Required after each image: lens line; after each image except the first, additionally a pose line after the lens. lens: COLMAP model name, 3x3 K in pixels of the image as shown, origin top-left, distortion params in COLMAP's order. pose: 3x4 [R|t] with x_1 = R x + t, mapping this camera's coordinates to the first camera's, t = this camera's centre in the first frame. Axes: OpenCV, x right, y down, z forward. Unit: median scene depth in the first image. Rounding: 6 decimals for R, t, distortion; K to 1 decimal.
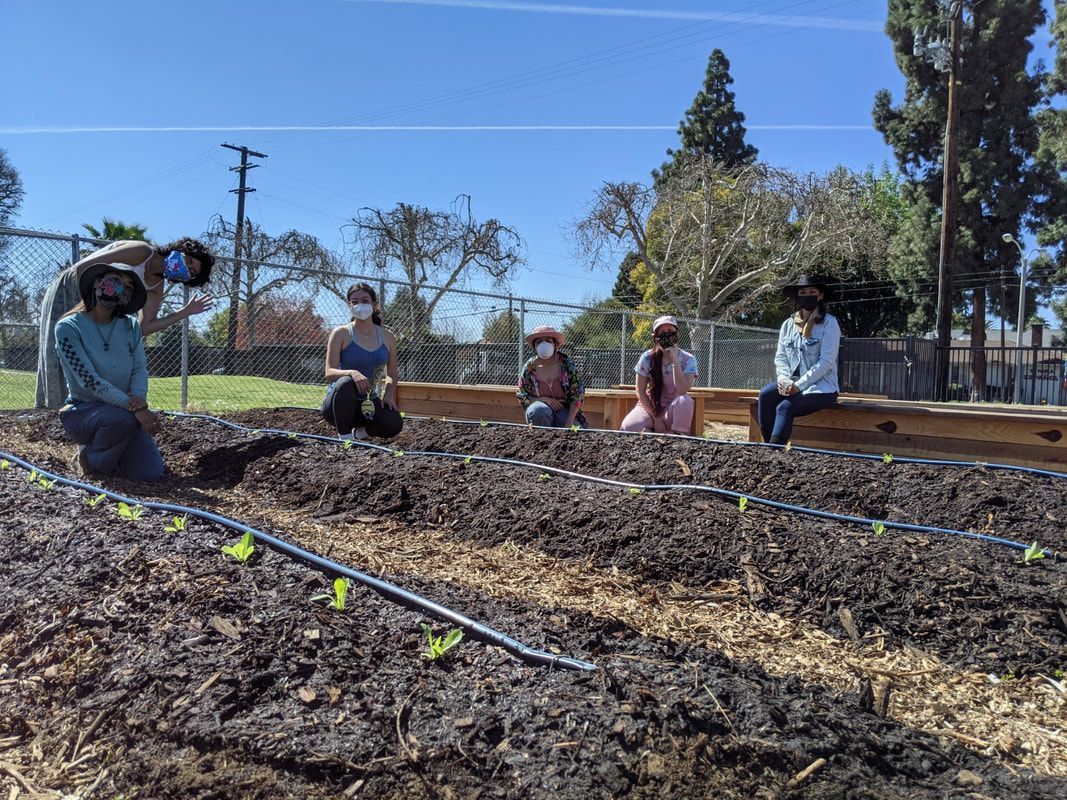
lens RADIAL K [[809.2, 0, 537.9], [0, 809.2, 428.9], [0, 0, 1]] dist [0.100939, -0.166870]
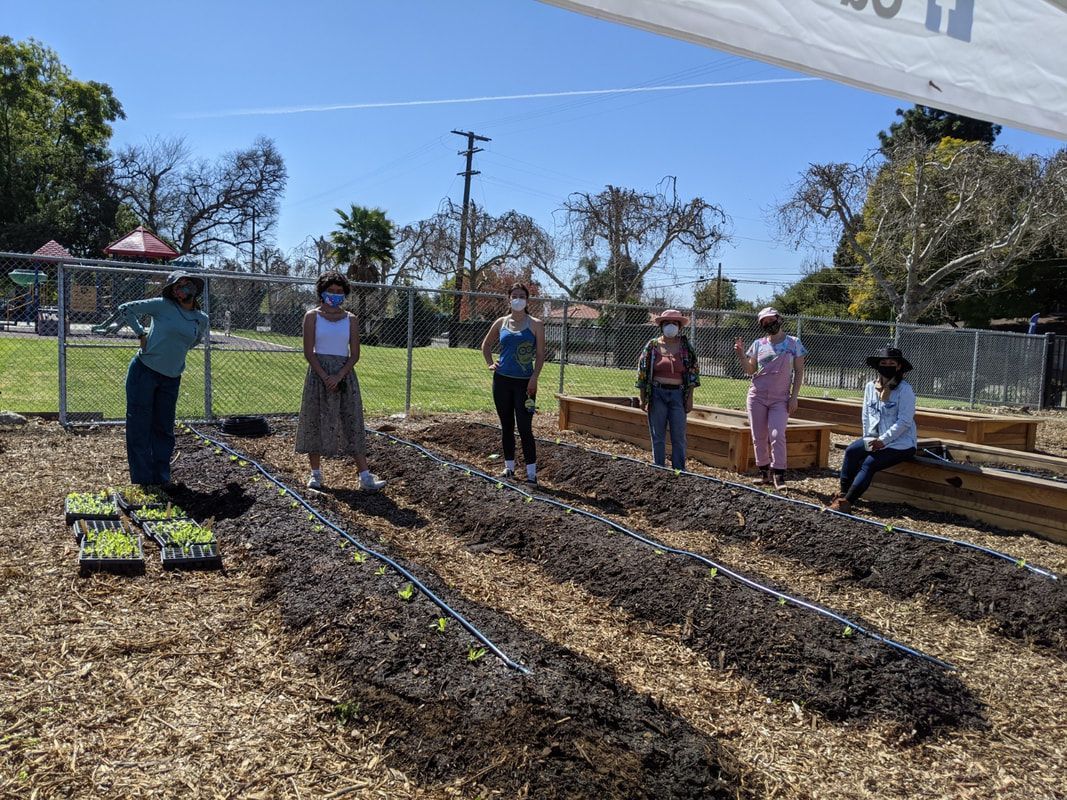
lens RADIAL K [[809.2, 0, 537.9], [0, 809.2, 428.9], [0, 0, 1]] dist [0.100939, -0.166870]
pose [[0.966242, 0.043176, -0.253994, 0.208314], [-0.030890, 0.998161, 0.052164, -0.171700], [0.255779, -0.042557, 0.965798, -0.399751]]
